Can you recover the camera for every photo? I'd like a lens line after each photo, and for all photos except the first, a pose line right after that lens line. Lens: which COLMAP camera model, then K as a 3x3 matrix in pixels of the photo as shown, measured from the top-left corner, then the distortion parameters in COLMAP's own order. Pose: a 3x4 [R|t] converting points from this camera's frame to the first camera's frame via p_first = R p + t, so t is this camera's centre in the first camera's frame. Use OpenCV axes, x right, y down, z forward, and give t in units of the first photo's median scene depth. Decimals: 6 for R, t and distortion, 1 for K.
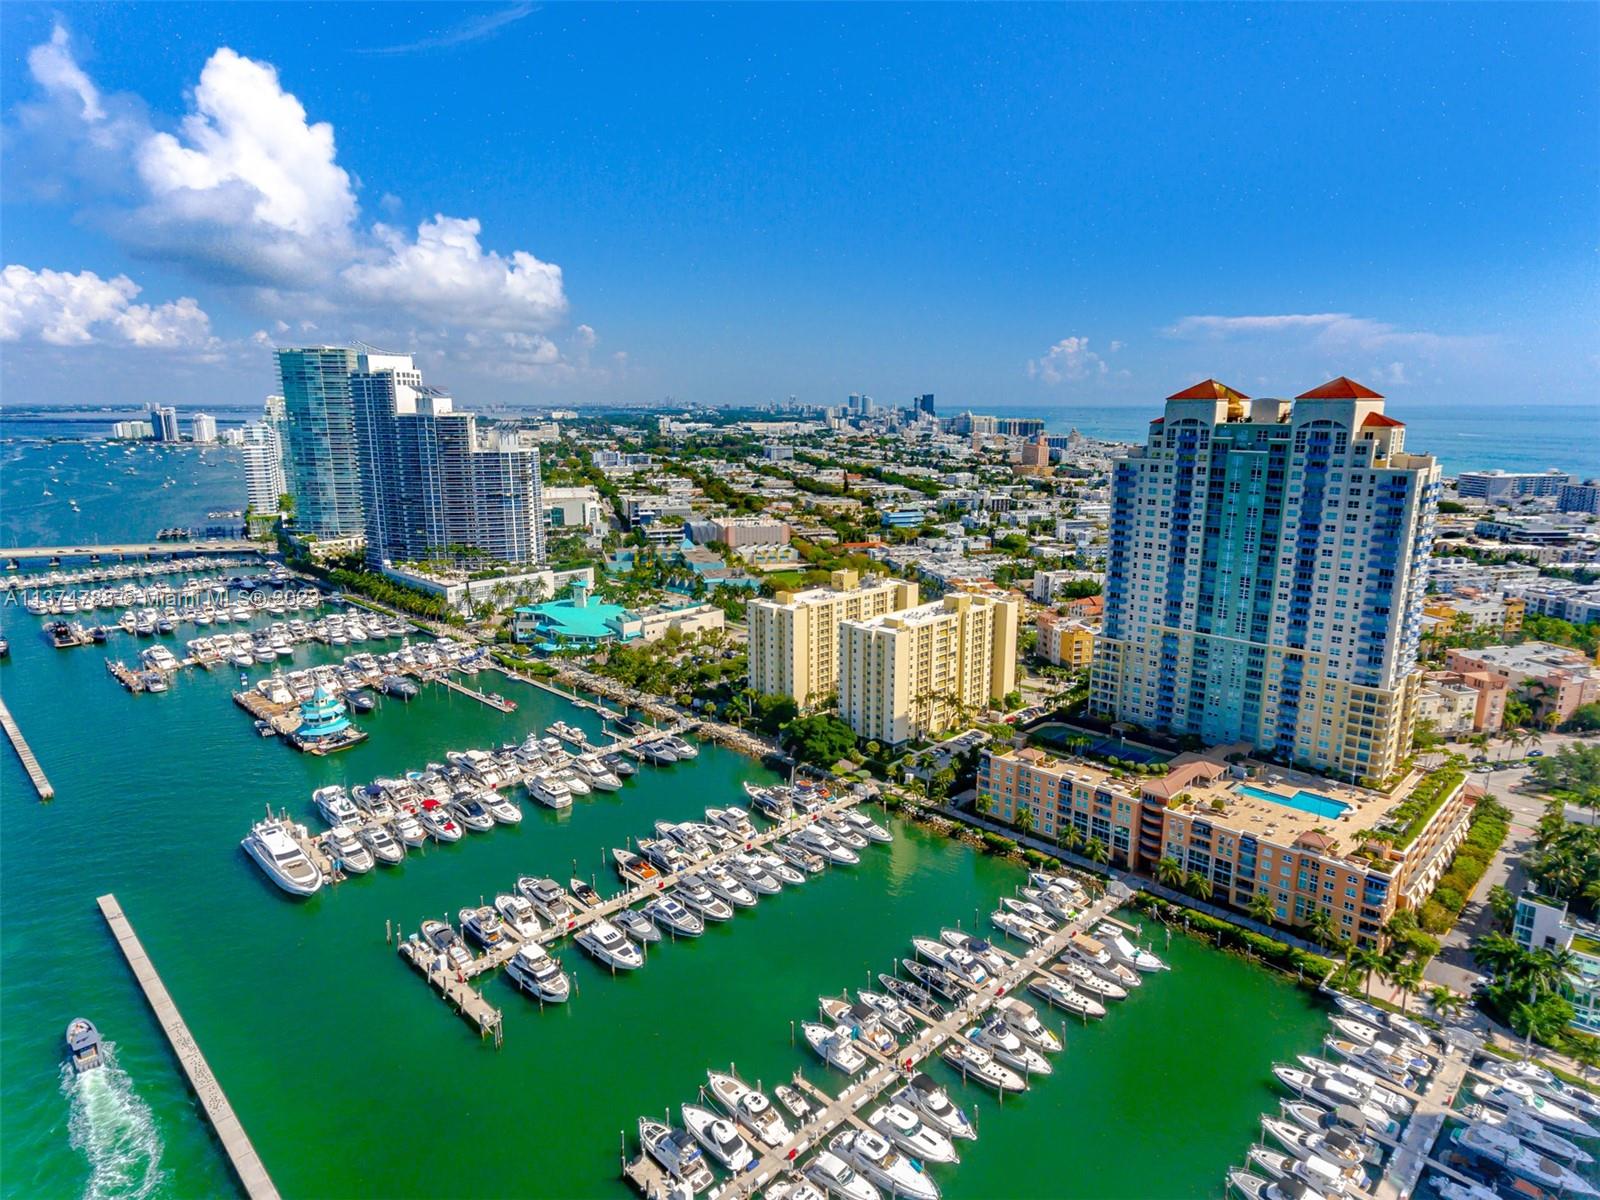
lens RADIAL K [[941.8, 0, 802.6], [0, 941.8, 605.7], [0, 0, 1]] dist [0.030341, -0.004417]
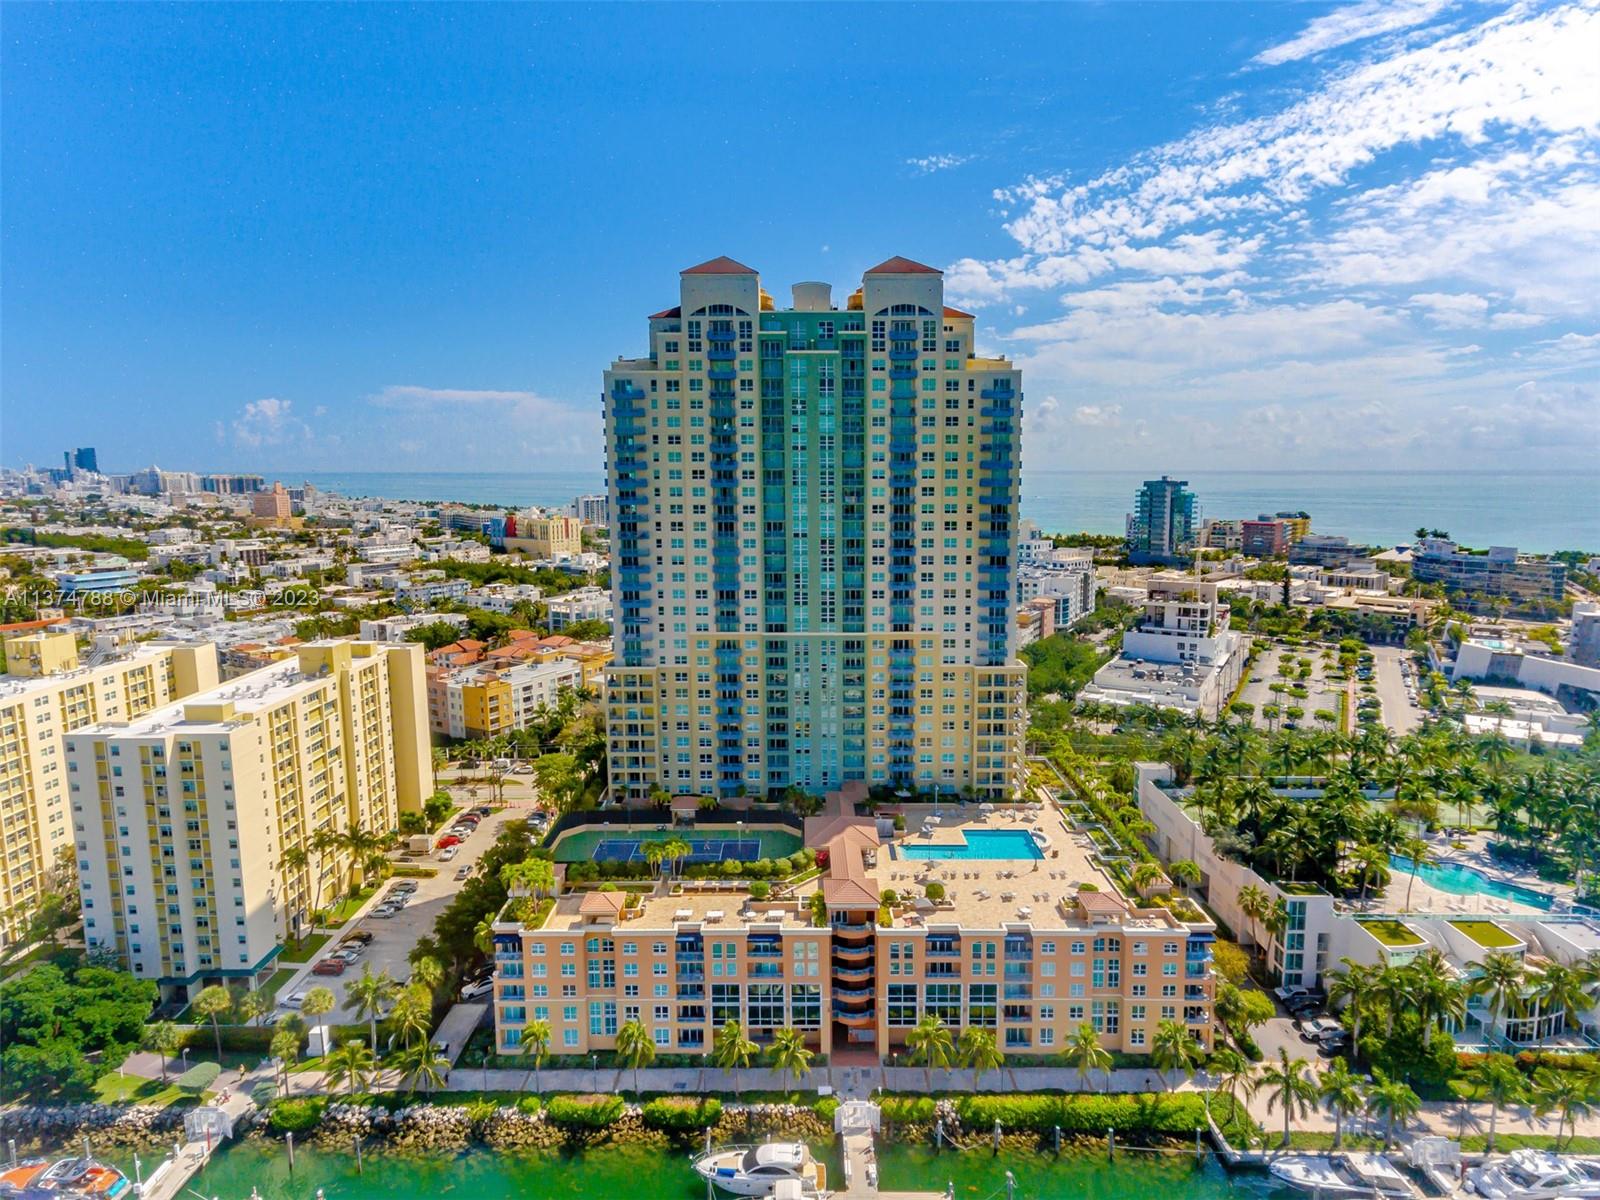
lens RADIAL K [[941.8, 0, 794.3], [0, 941.8, 596.7], [0, 0, 1]] dist [0.030341, -0.004417]
pose [[0.718735, -0.103088, 0.687599, -0.017477], [0.157613, 0.987359, -0.016720, 0.017240], [-0.677184, 0.120391, 0.725898, 0.506442]]
